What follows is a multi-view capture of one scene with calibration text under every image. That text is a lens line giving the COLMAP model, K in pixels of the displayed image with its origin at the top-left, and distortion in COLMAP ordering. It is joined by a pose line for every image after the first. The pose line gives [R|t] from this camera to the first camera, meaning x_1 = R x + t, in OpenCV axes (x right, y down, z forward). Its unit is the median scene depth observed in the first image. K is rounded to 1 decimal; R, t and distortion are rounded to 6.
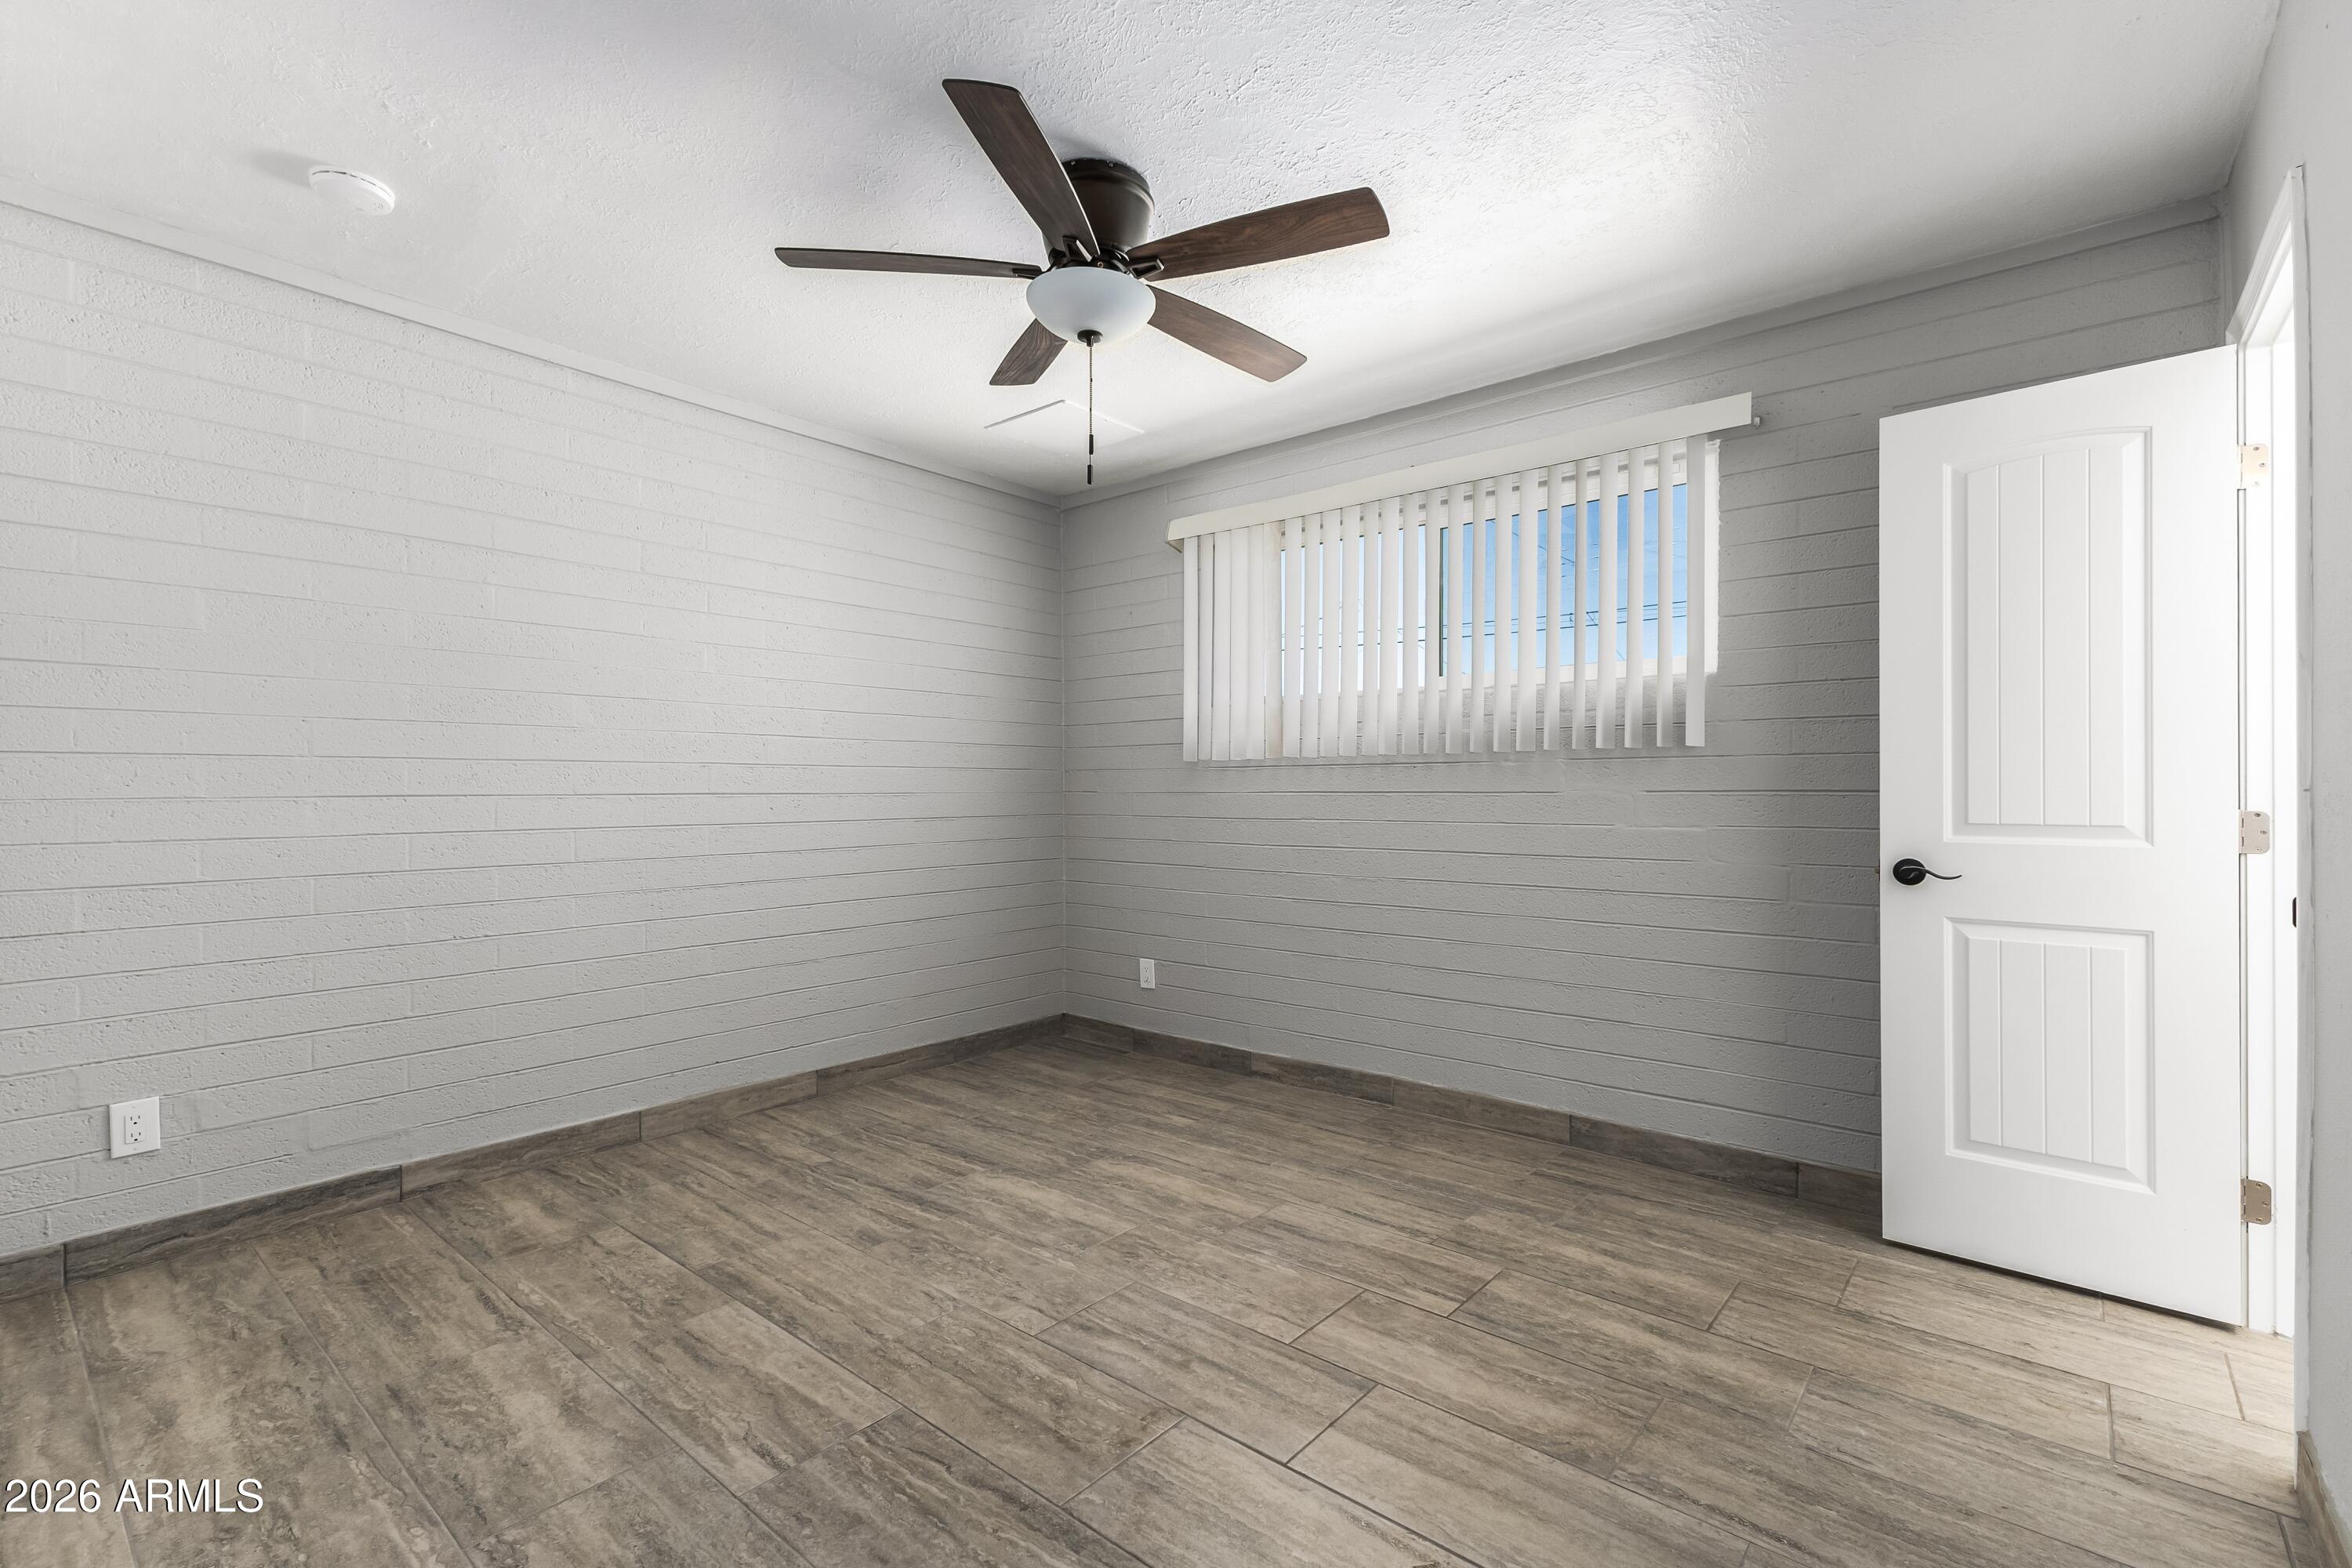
lens RADIAL K [[1020.3, 0, 1185.2], [0, 1020.3, 780.1], [0, 0, 1]] dist [0.009843, -0.000531]
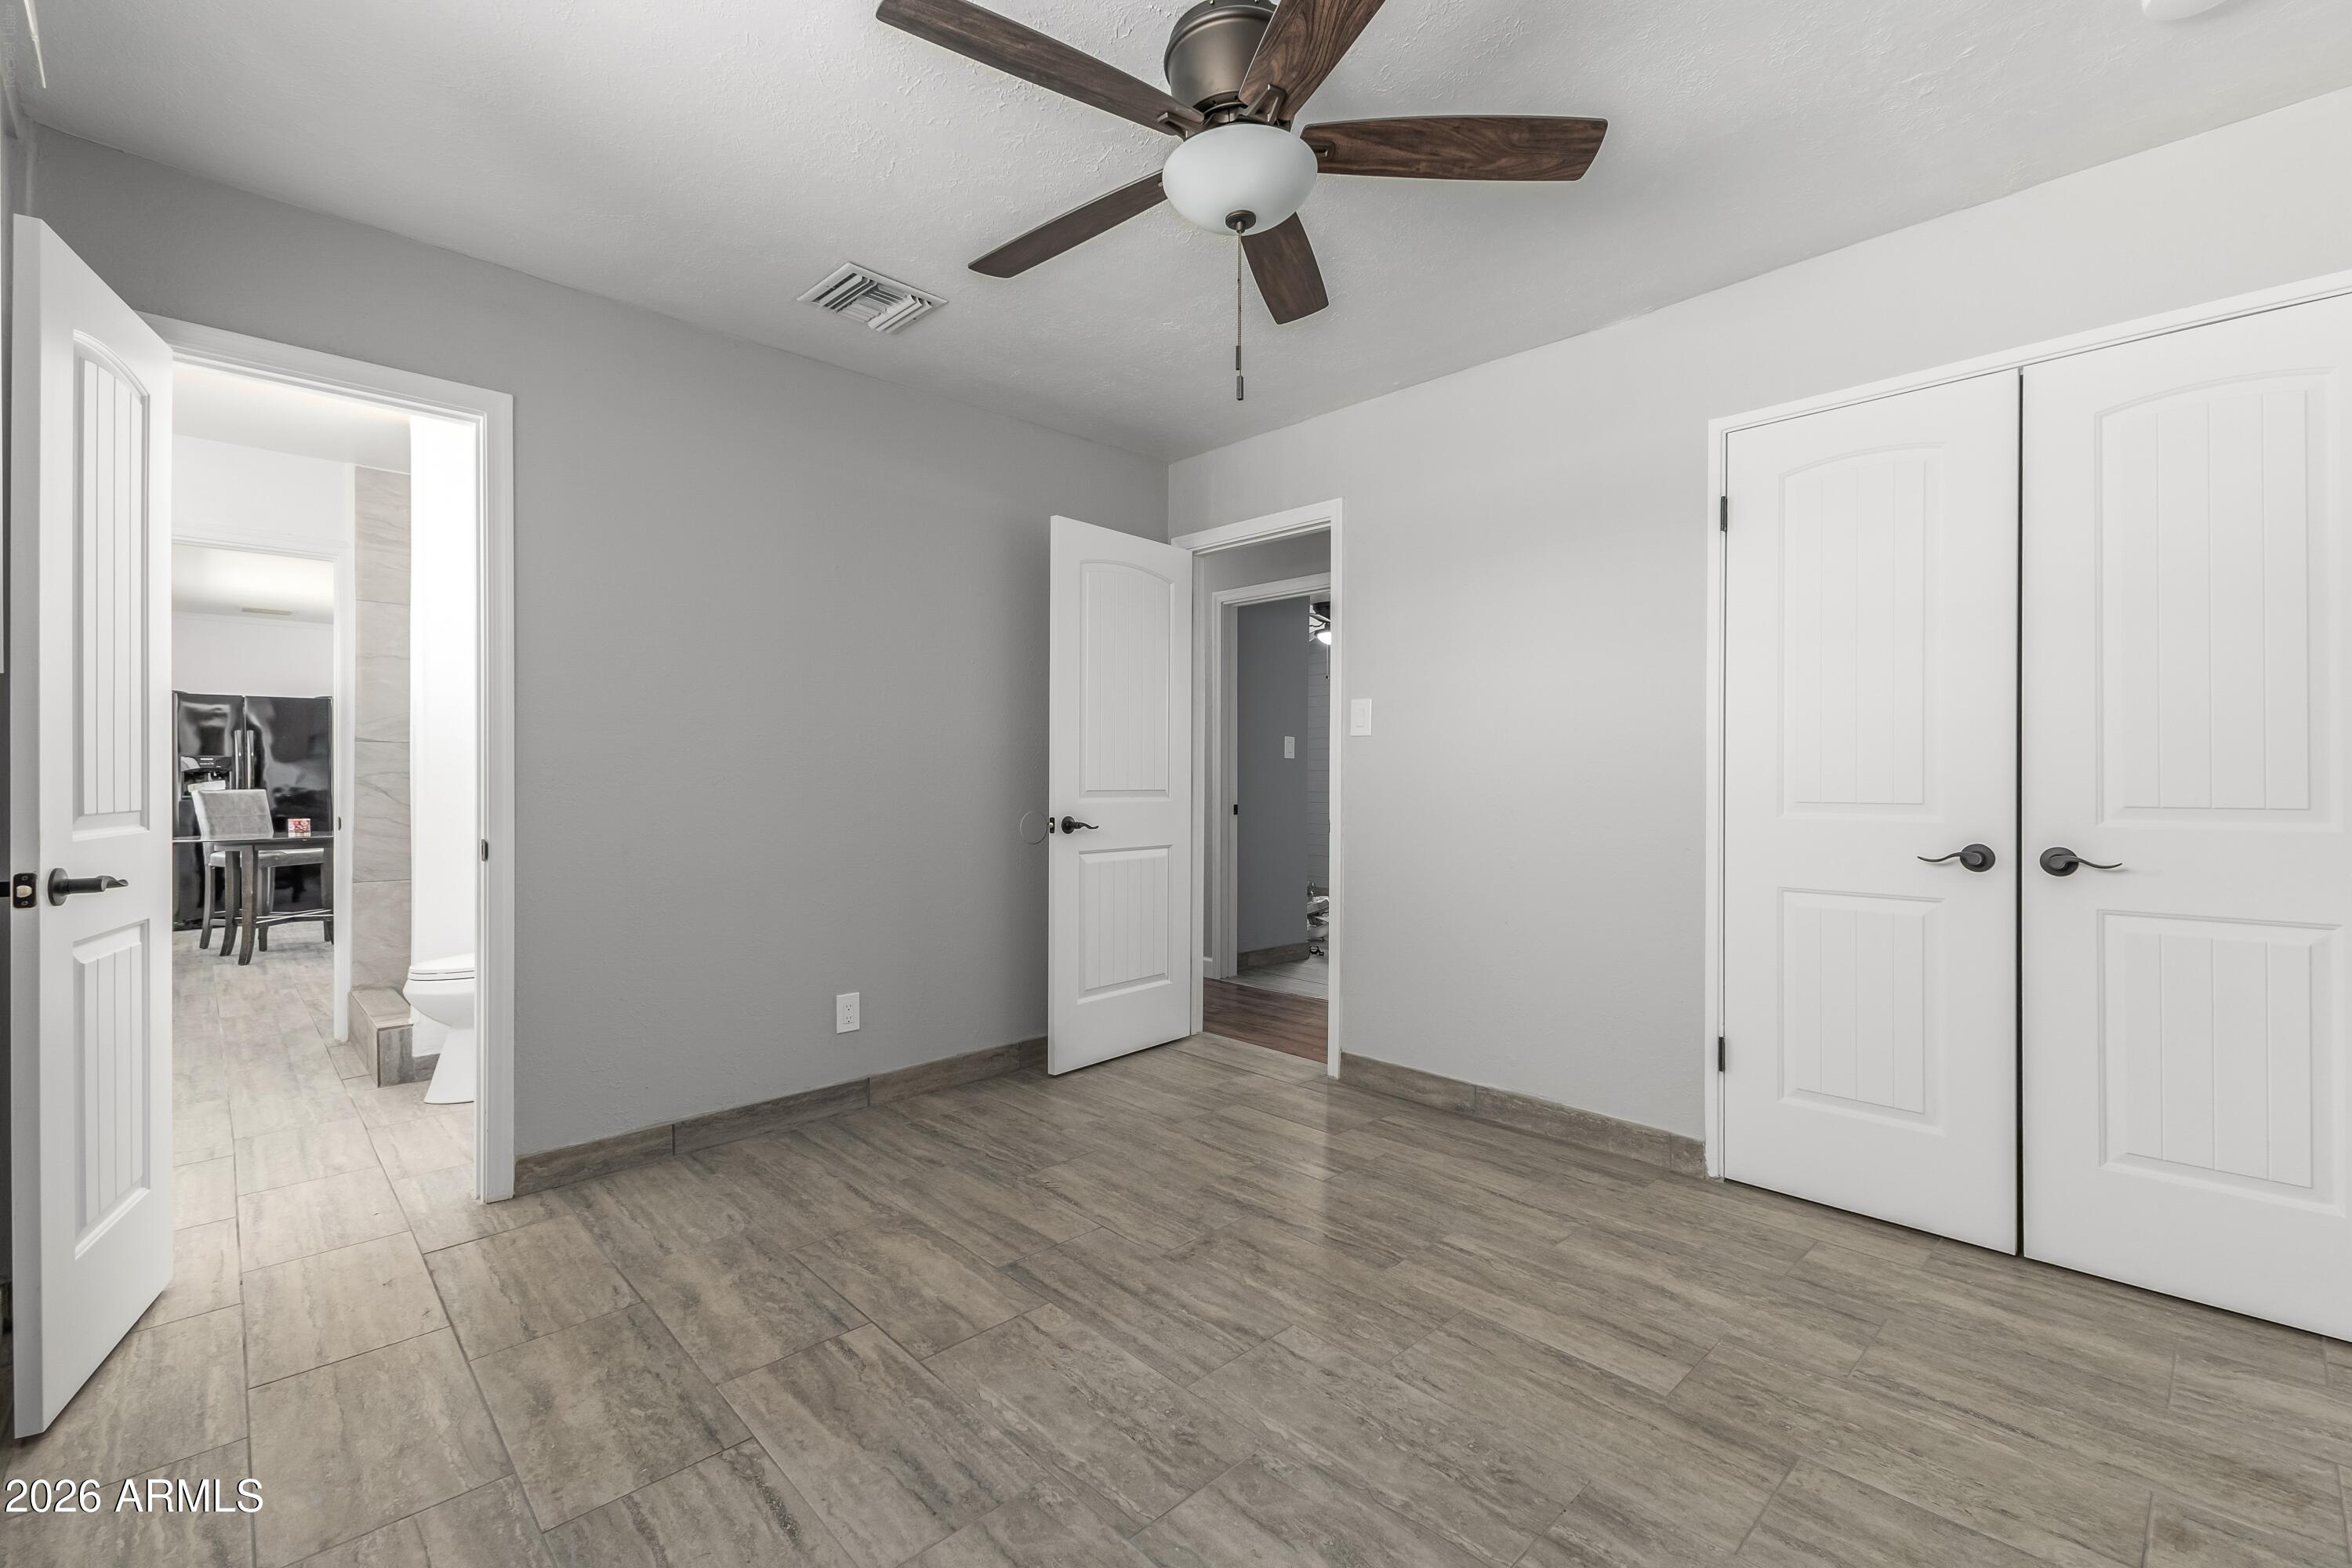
lens RADIAL K [[1020.3, 0, 1185.2], [0, 1020.3, 780.1], [0, 0, 1]] dist [0.009843, -0.000531]
pose [[-0.993813, 0.000527, 0.111062, -0.129700], [-0.000314, 0.999971, -0.007555, 0.014483], [-0.111063, -0.007543, -0.993785, 1.685509]]
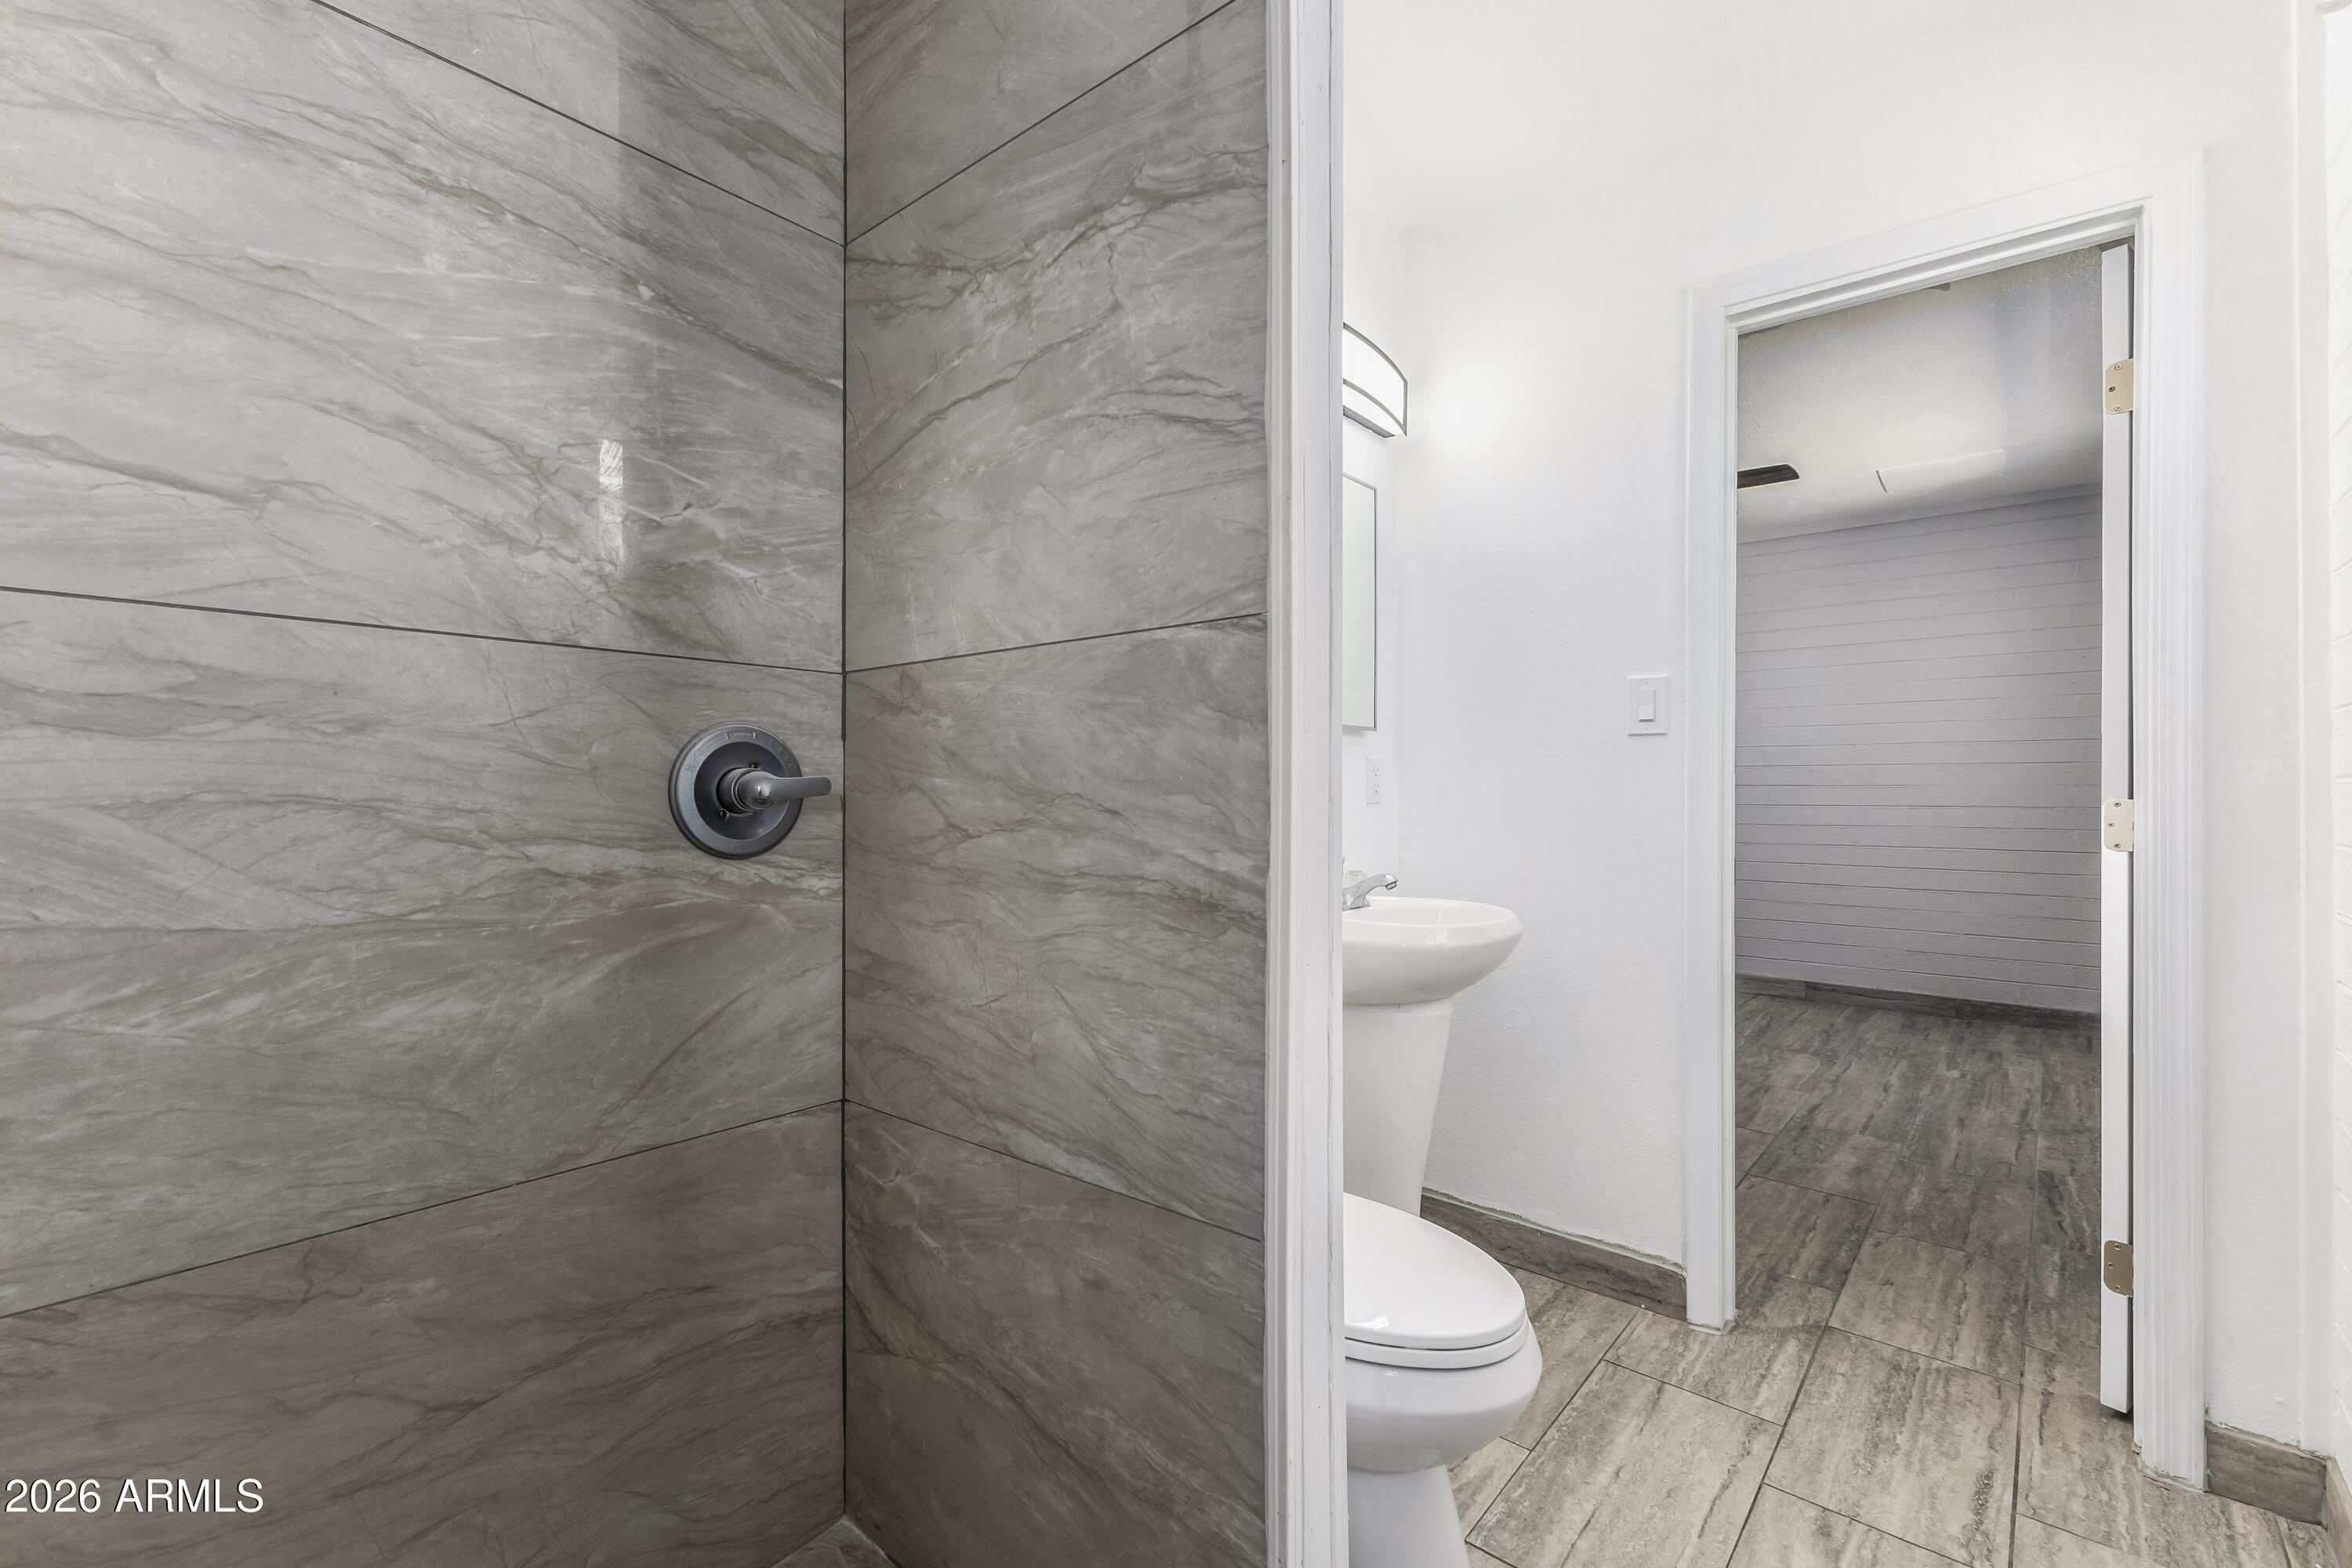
lens RADIAL K [[1031.3, 0, 1176.0], [0, 1031.3, 784.0], [0, 0, 1]] dist [0.007275, -0.000112]
pose [[-0.002749, -0.003368, -0.999991, 1.626138], [0.011035, 0.999933, -0.003398, 0.007157], [0.999935, -0.011044, -0.002712, 0.205585]]
